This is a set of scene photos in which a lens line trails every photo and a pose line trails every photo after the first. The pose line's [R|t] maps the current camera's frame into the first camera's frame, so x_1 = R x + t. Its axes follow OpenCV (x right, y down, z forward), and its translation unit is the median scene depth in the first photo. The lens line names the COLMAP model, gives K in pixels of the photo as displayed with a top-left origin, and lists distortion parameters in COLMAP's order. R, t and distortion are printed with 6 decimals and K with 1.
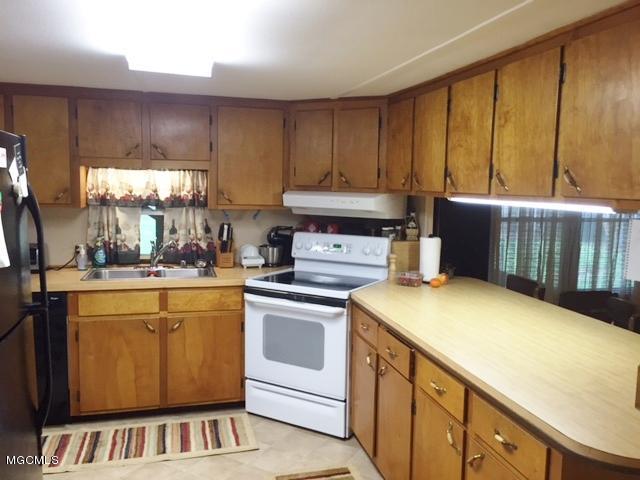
lens RADIAL K [[546.2, 0, 320.0], [0, 546.2, 240.0], [0, 0, 1]] dist [0.082827, -0.115150]
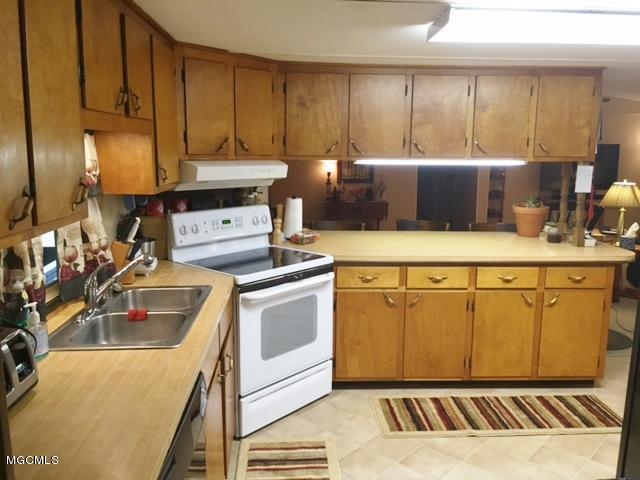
lens RADIAL K [[546.2, 0, 320.0], [0, 546.2, 240.0], [0, 0, 1]] dist [0.082827, -0.115150]
pose [[0.204750, -0.180761, 0.961979, -0.870822], [0.096150, 0.981761, 0.164014, -0.099499], [-0.974080, 0.058913, 0.218395, 0.721584]]
